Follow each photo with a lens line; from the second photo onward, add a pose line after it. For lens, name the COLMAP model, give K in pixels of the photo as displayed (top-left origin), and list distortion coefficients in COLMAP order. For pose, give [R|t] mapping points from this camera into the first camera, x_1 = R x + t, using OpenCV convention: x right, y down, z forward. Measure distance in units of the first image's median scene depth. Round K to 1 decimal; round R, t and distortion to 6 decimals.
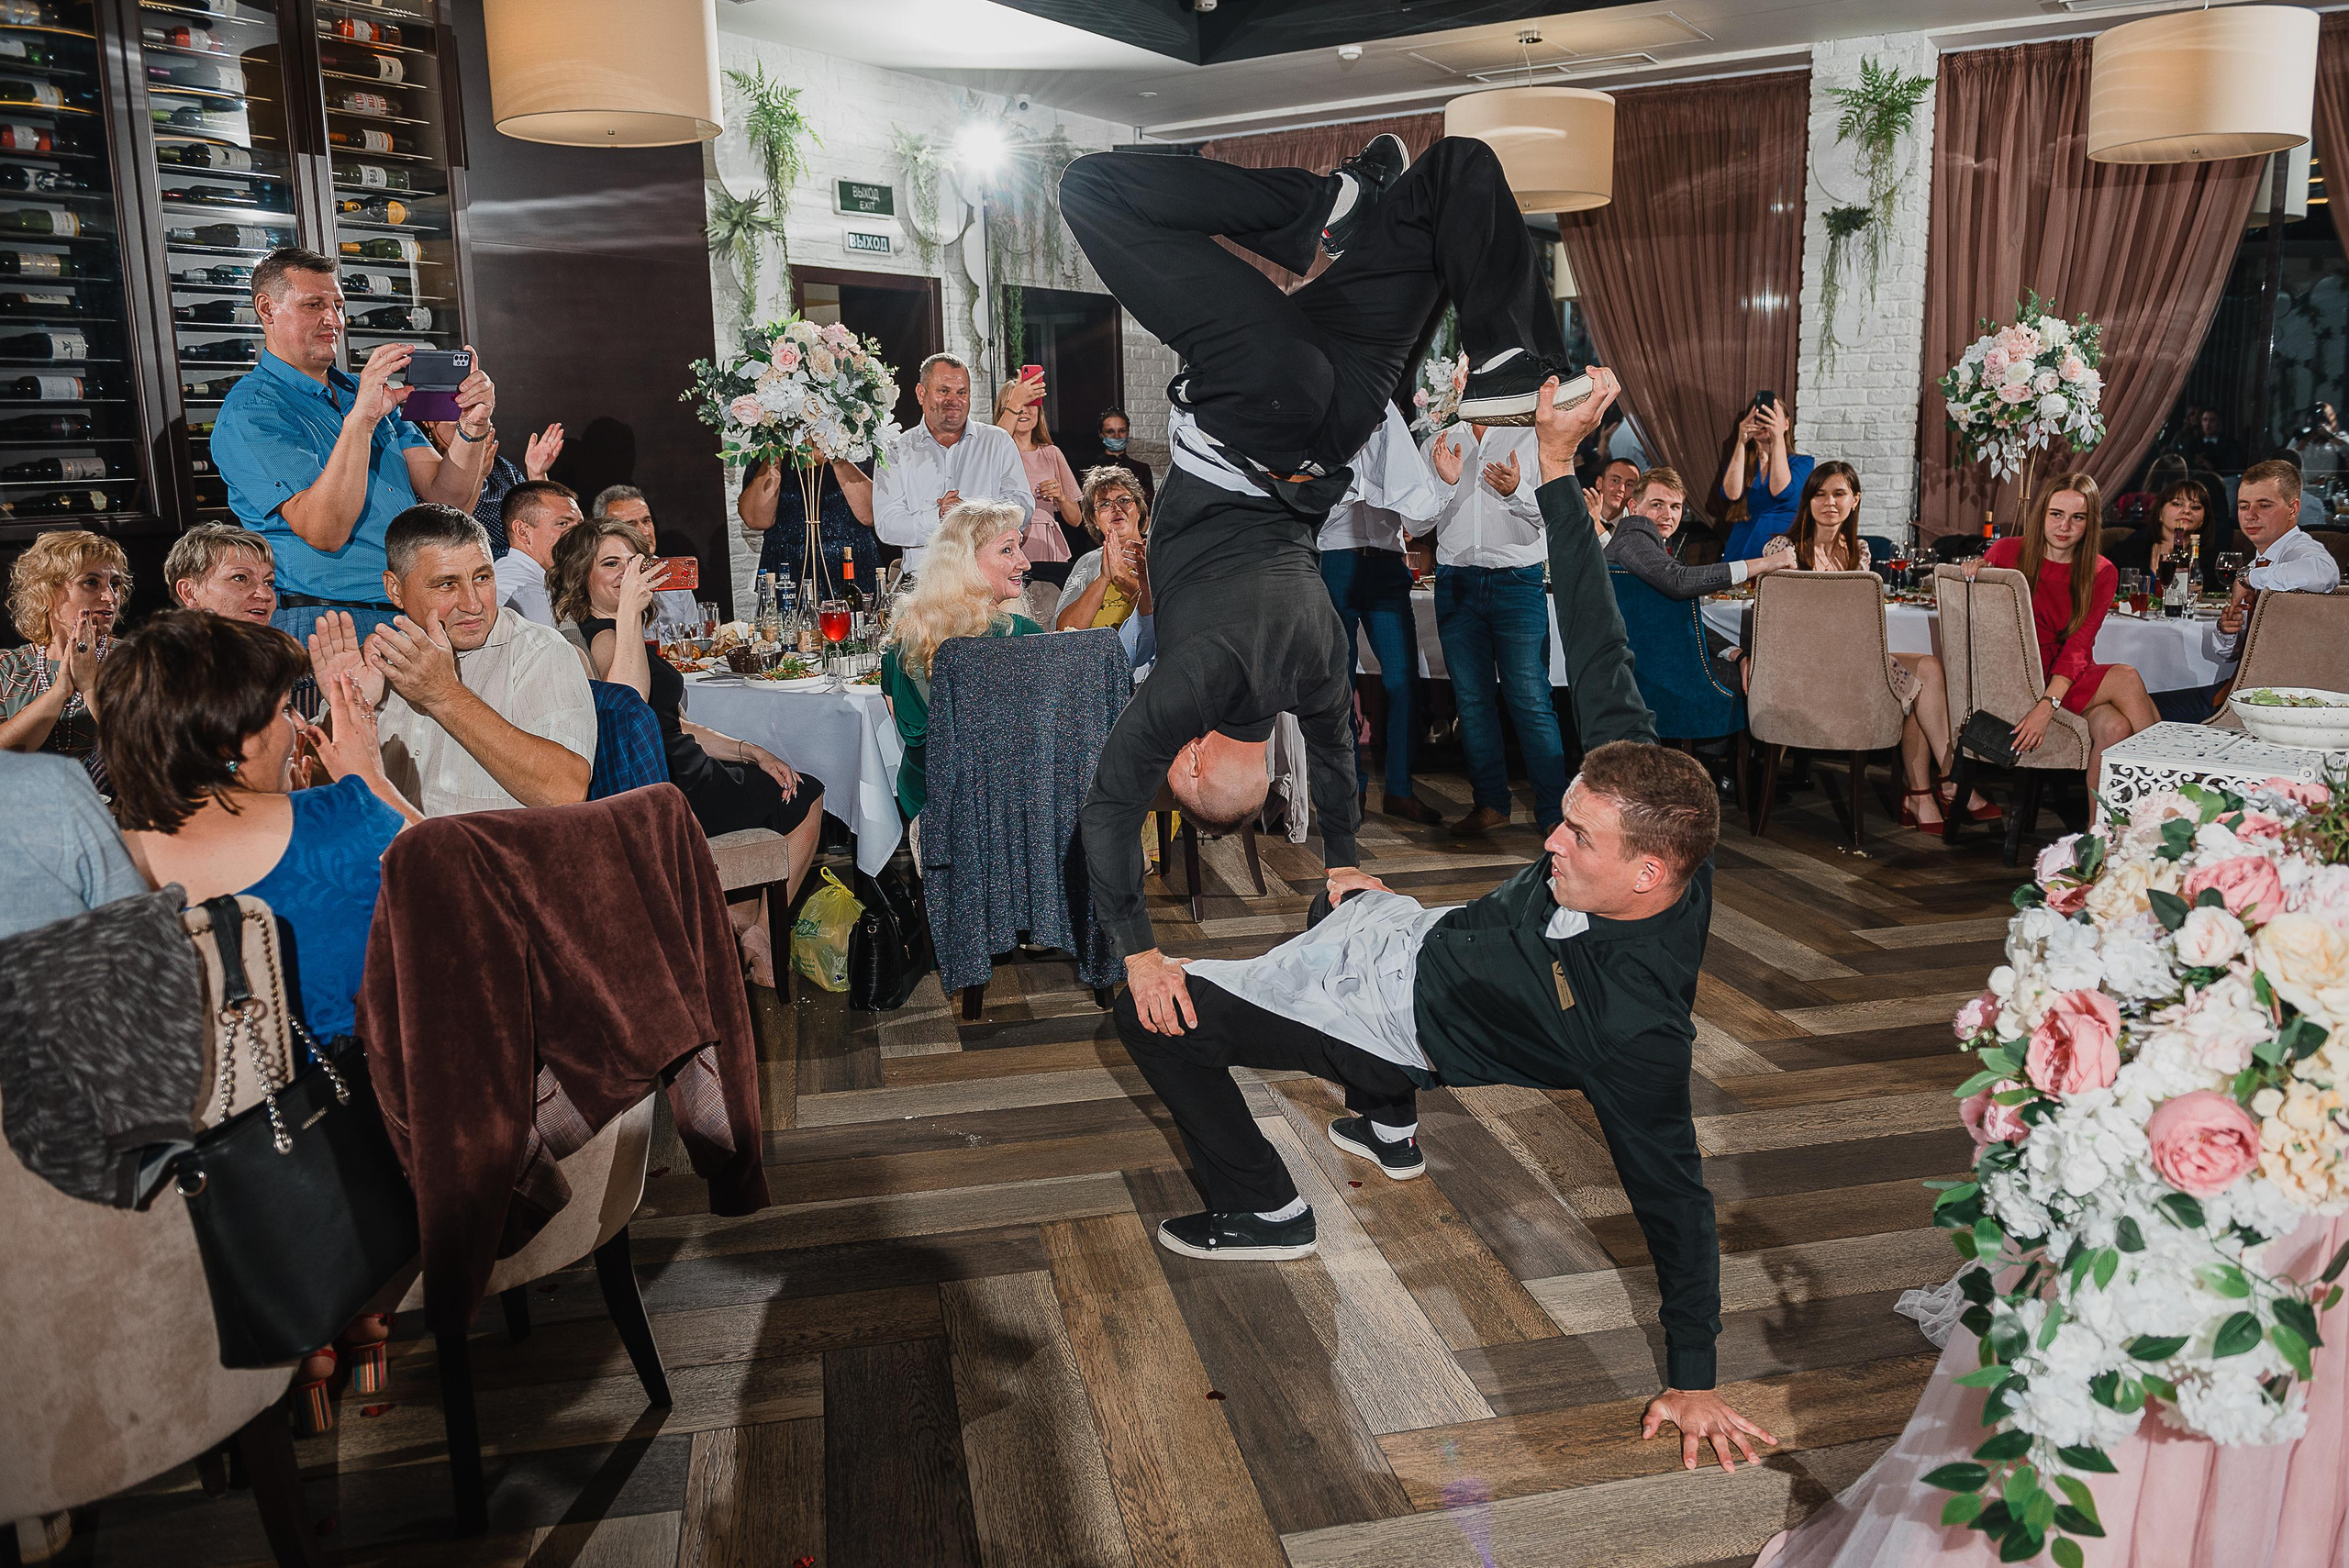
lens RADIAL K [[1761.6, 0, 1213.6], [0, 1761.6, 798.7], [0, 0, 1]] dist [-0.041448, -0.002513]
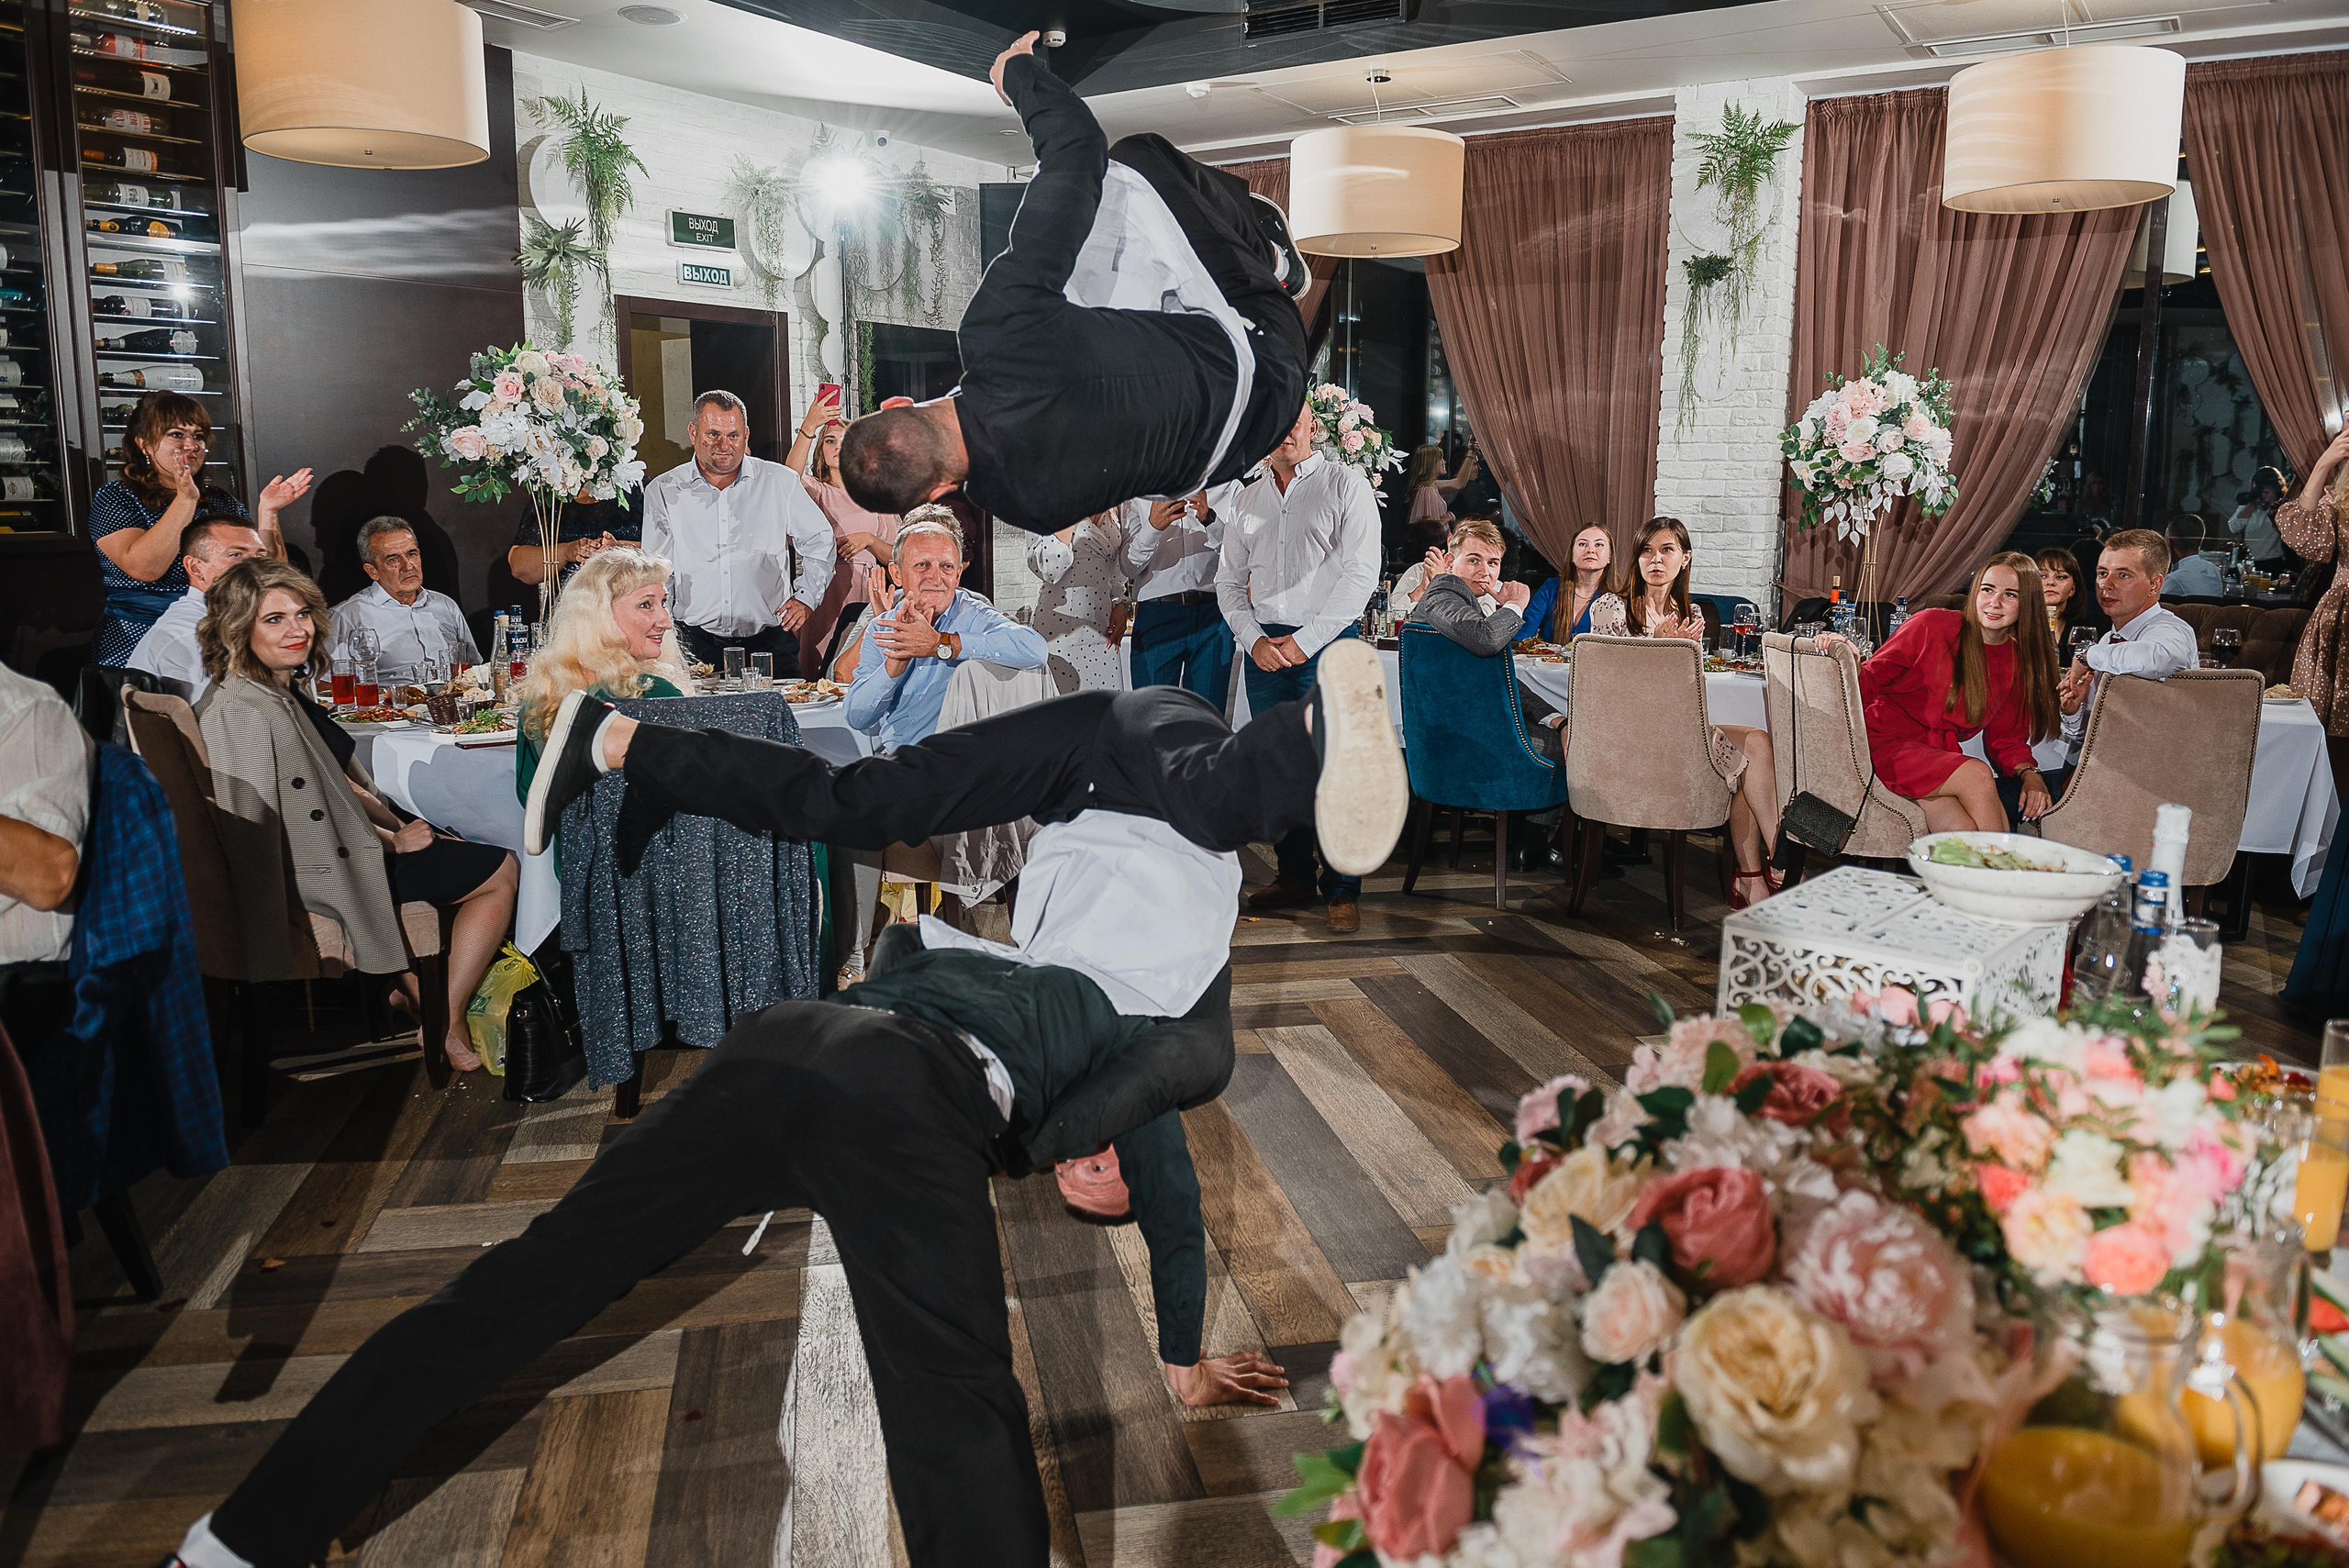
lens RADIAL K [[1677.7, 0, 1163.7], [0, 1677.7, 778.6], [0, 0, 1]] dist [-0.050459, -0.002520]
pose [[0.999456, 0.025522, -0.020911, 0.104388], [-0.026031, 0.999362, -0.024473, -0.024013], [0.020273, 0.025004, 0.999482, 0.098819]]
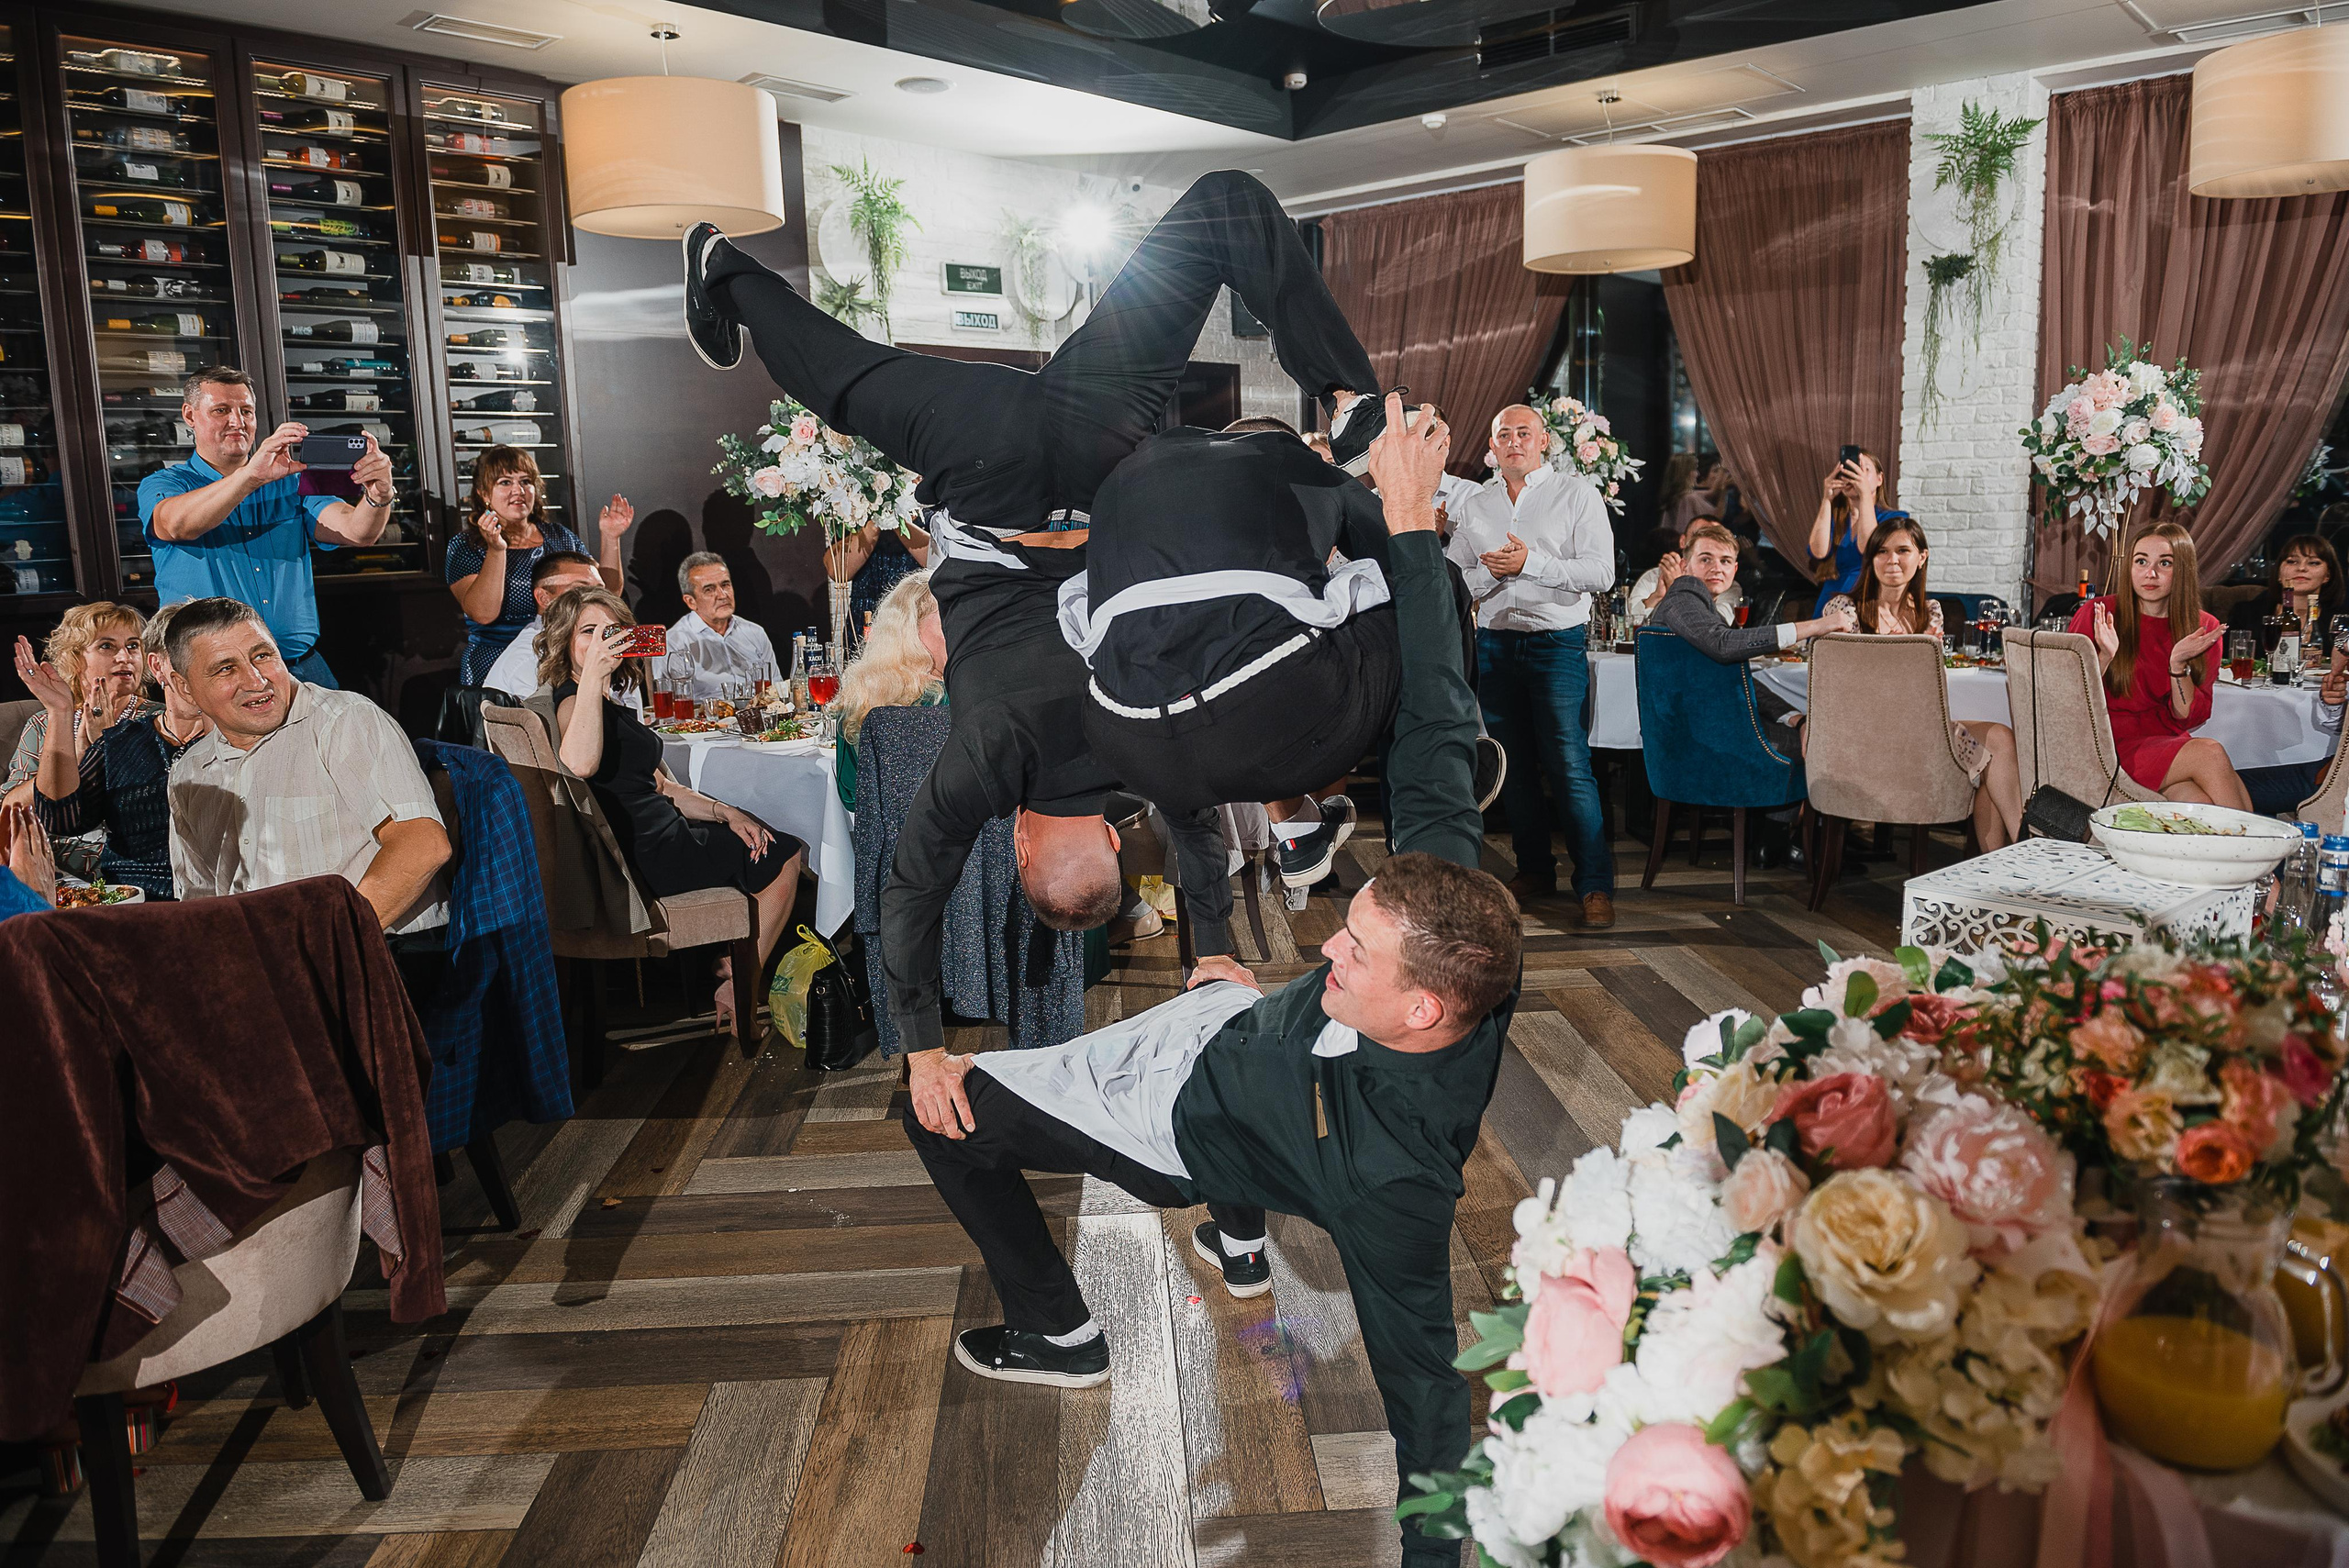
lens RADIAL K [[1632.1, 0, 1175.3], [0, 1632.1, 778.9], [0, 0, 1]] dist [-0.052830, 0.001175]
pose [[0.985474, 0.015918, -0.169077, 0.112407], [-0.021078, 0.999364, -0.028768, -0.017347], [0.168512, 0.031914, 0.985183, 0.072978]]
